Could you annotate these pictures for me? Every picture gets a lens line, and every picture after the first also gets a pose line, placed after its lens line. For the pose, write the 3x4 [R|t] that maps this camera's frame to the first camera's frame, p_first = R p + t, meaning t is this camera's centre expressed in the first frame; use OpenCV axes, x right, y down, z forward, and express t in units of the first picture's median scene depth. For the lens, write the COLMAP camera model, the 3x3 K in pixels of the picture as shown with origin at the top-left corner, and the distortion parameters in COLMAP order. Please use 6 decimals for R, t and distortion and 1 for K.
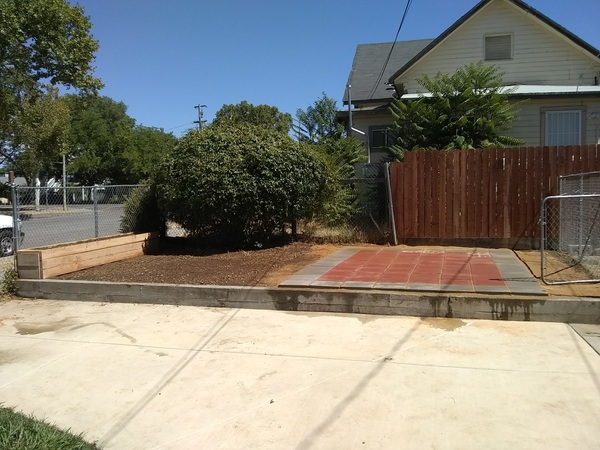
lens RADIAL K [[526.8, 0, 300.0], [0, 526.8, 225.0], [0, 0, 1]] dist [0.001362, -0.120253]
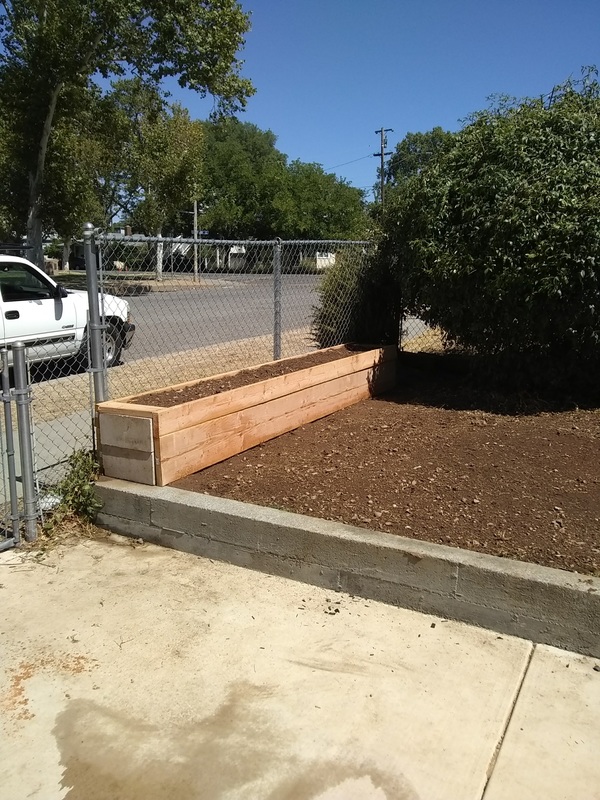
lens RADIAL K [[702.4, 0, 300.0], [0, 702.4, 400.0], [0, 0, 1]] dist [0.001362, -0.120253]
pose [[0.962843, 0.072166, -0.260240, -0.172369], [-0.036709, 0.989664, 0.138625, -0.020228], [0.267554, -0.123921, 0.955541, 0.354943]]
